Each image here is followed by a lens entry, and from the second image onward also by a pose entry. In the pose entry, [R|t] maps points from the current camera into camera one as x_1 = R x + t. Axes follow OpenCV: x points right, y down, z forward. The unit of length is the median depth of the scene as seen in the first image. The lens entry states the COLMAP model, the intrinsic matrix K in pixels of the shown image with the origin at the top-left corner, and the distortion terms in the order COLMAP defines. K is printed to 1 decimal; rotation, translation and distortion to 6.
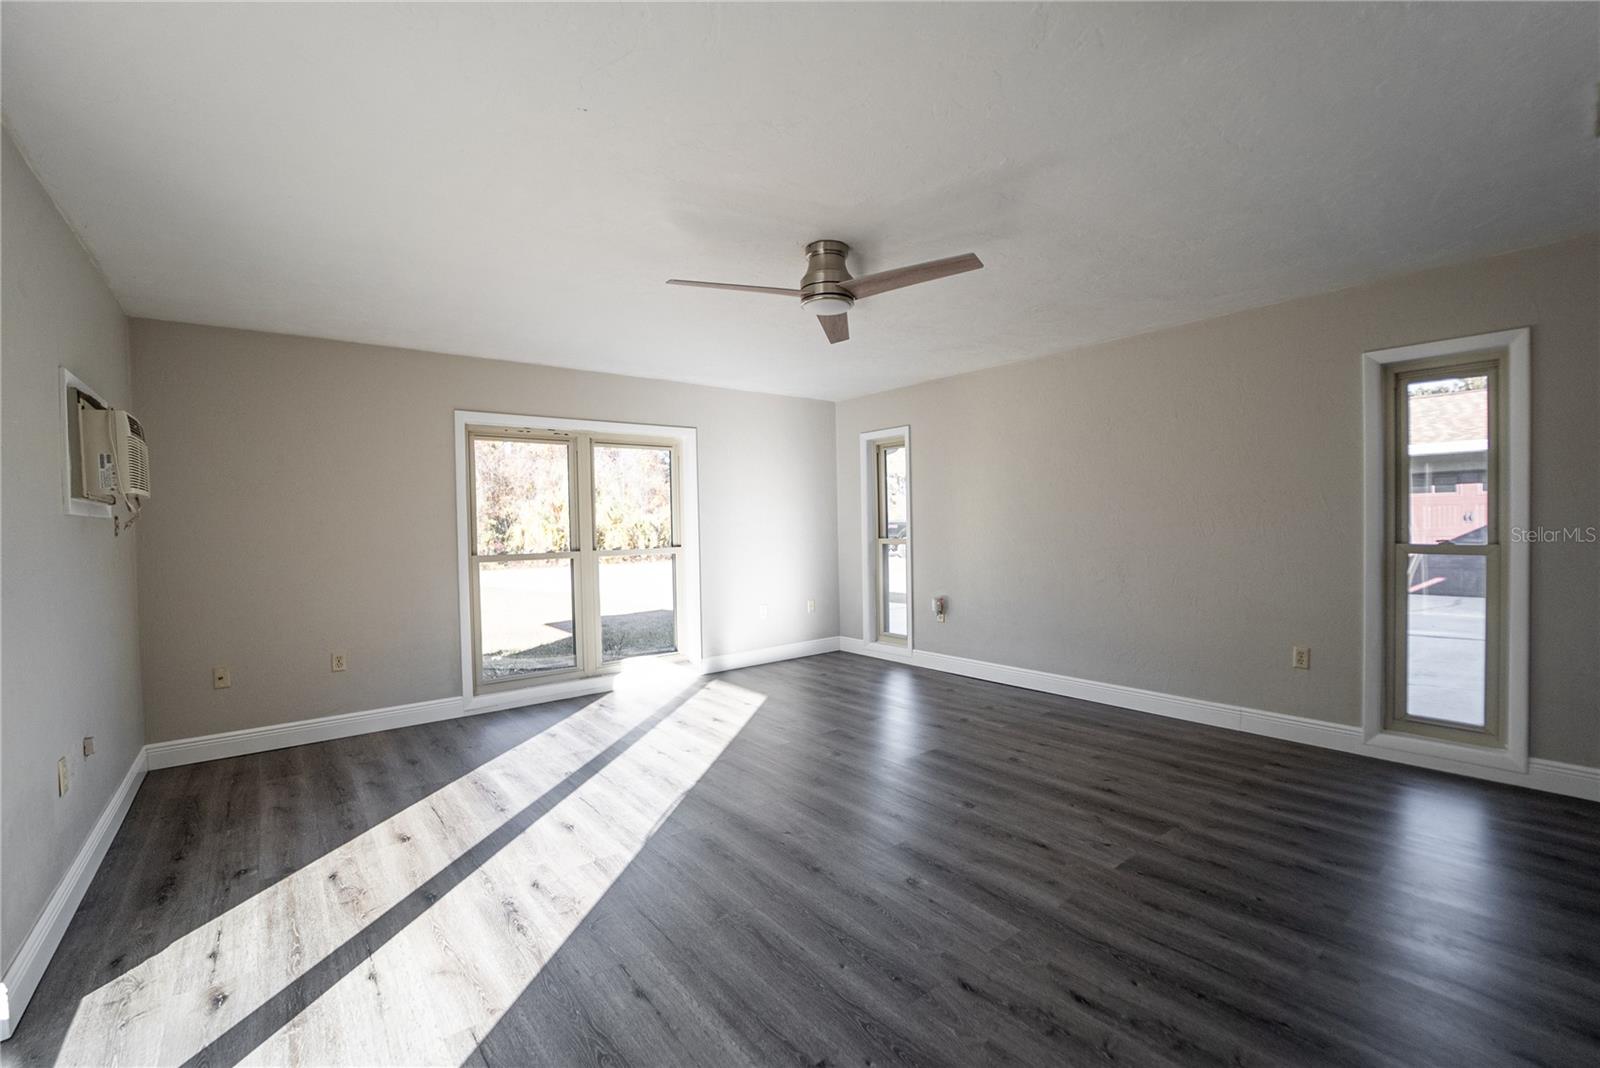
lens RADIAL K [[668.2, 0, 813.9], [0, 668.2, 537.0], [0, 0, 1]] dist [-0.021068, -0.000186]
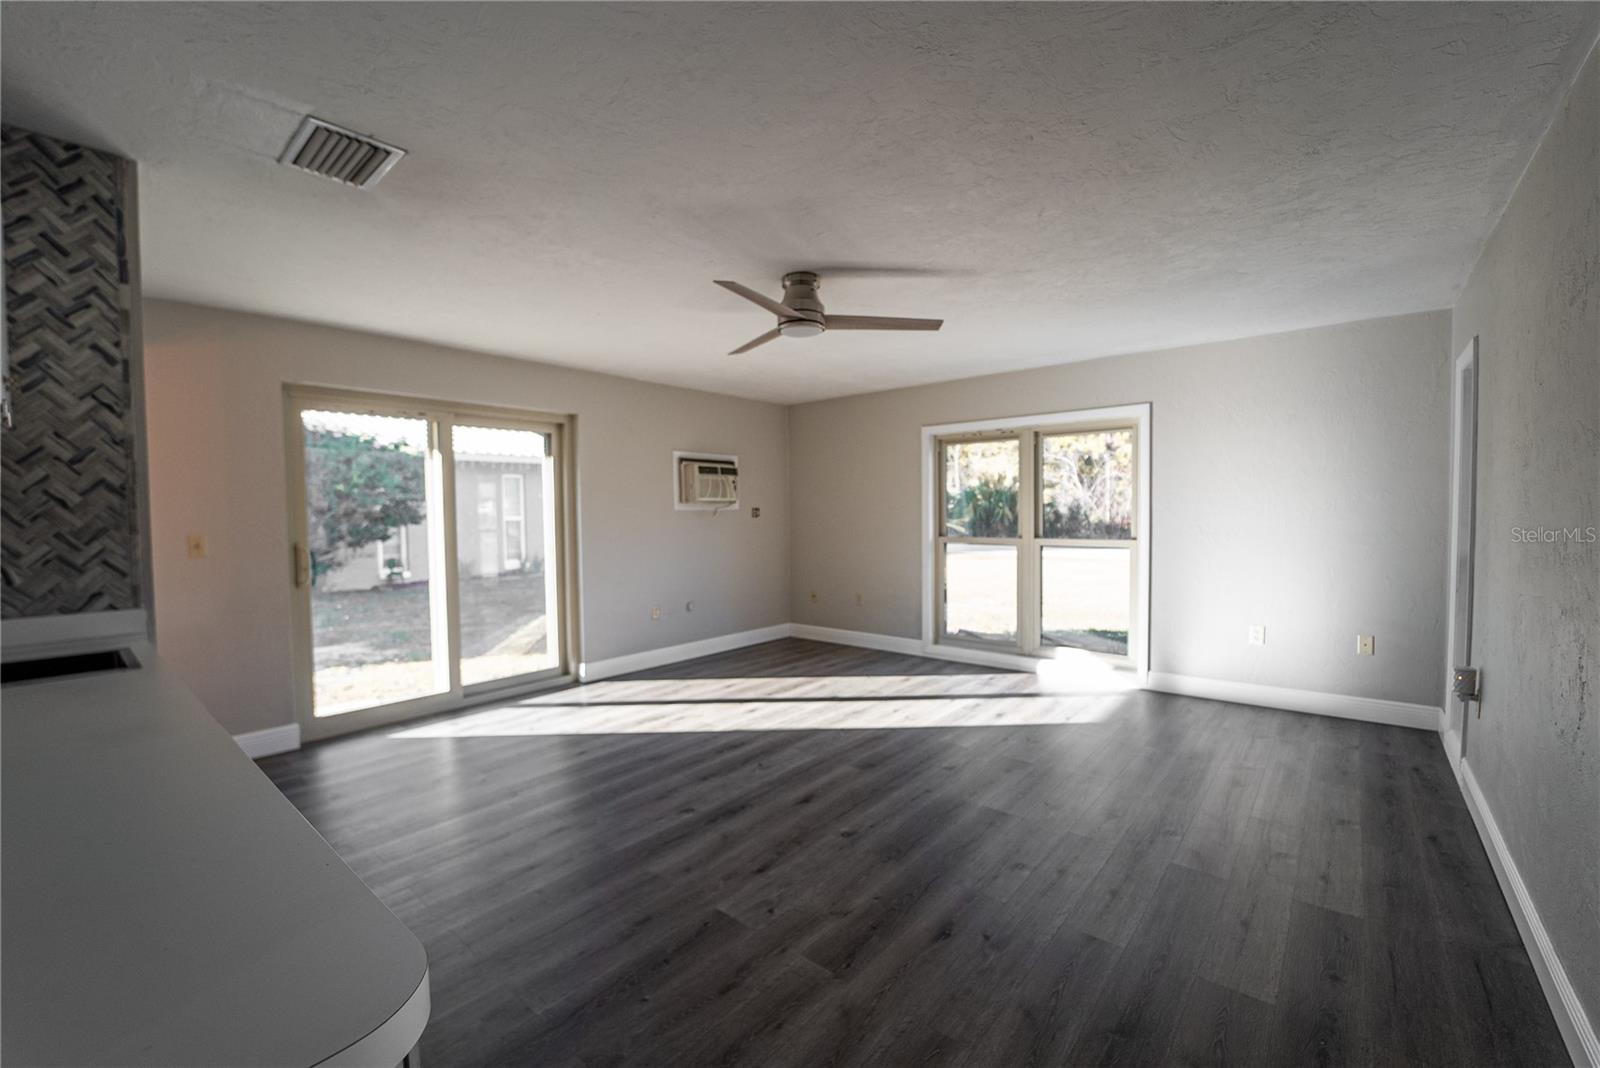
lens RADIAL K [[668.2, 0, 803.8], [0, 668.2, 539.0], [0, 0, 1]] dist [-0.021068, -0.000186]
pose [[0.190828, 0.057923, -0.979913, 1.040465], [-0.013800, 0.998317, 0.056324, -0.054021], [0.981527, 0.002775, 0.191306, 0.720060]]
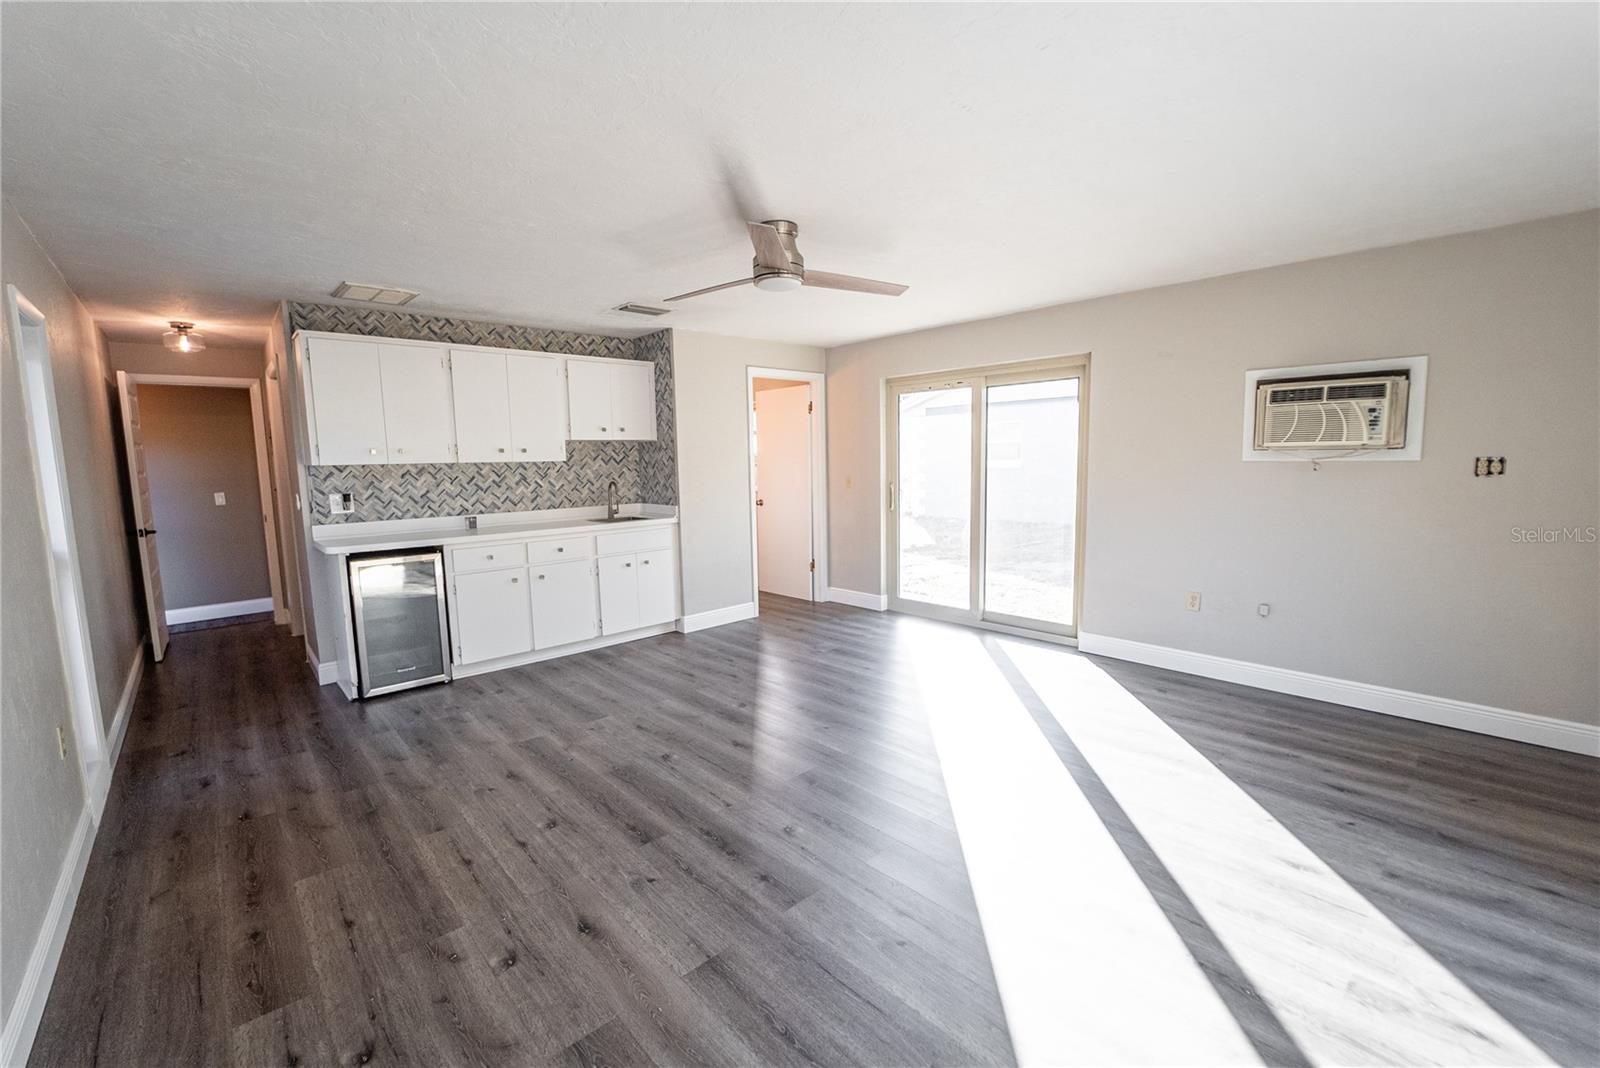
lens RADIAL K [[668.2, 0, 789.9], [0, 668.2, 539.6], [0, 0, 1]] dist [-0.021068, -0.000186]
pose [[-0.998455, 0.042883, -0.035345, 0.052442], [0.037370, 0.988856, 0.144108, -0.088970], [0.041131, 0.142564, -0.988931, 1.913603]]
